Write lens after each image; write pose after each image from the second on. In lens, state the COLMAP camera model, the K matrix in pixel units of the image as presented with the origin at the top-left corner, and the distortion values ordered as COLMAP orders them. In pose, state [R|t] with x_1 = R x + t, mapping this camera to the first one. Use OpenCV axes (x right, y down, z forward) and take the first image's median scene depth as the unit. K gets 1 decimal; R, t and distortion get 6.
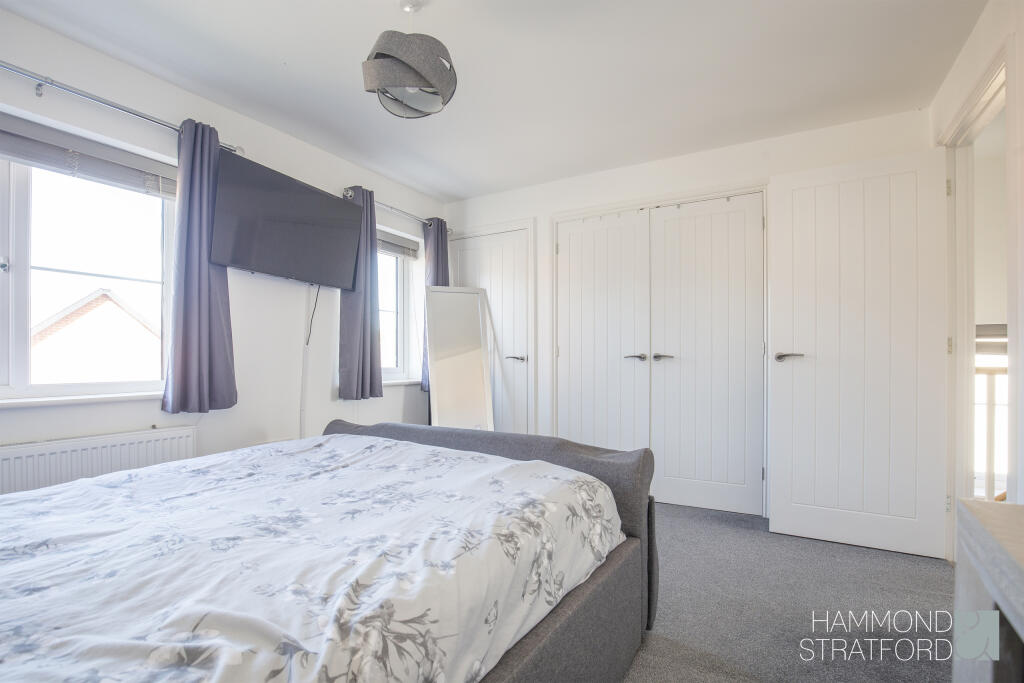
lens RADIAL K [[490.4, 0, 509.6], [0, 490.4, 366.3], [0, 0, 1]] dist [-0.016594, -0.000259]
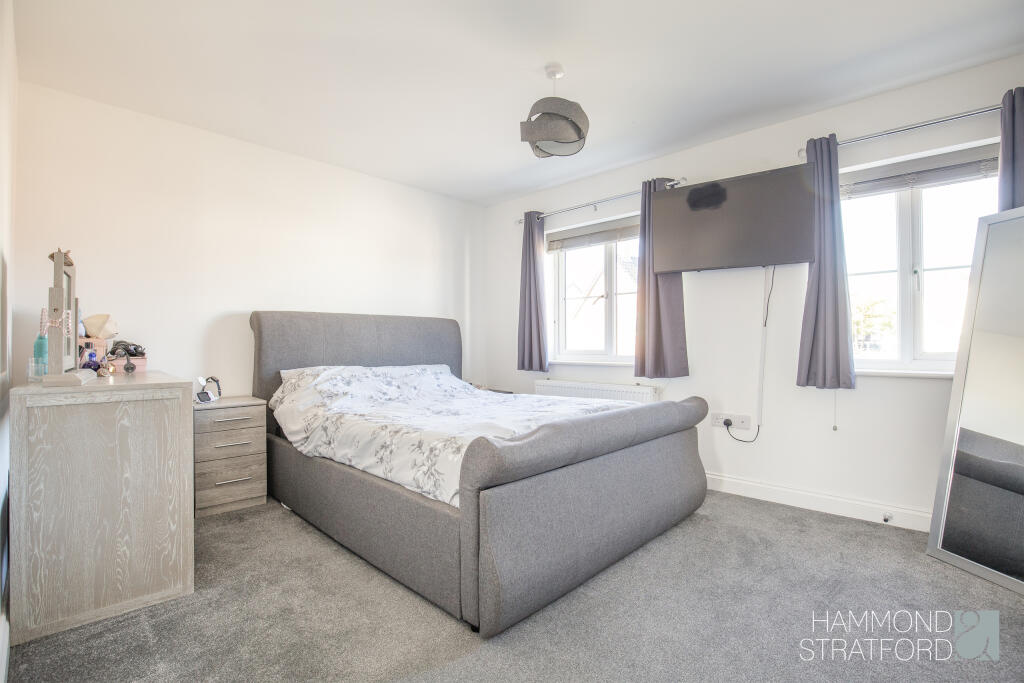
lens RADIAL K [[485.0, 0, 513.1], [0, 485.0, 334.5], [0, 0, 1]] dist [0.000510, 0.000432]
pose [[-0.274556, -0.016446, -0.961430, 0.727700], [-0.003155, 0.999864, -0.016202, -0.011364], [0.961566, -0.001416, -0.274571, 0.819227]]
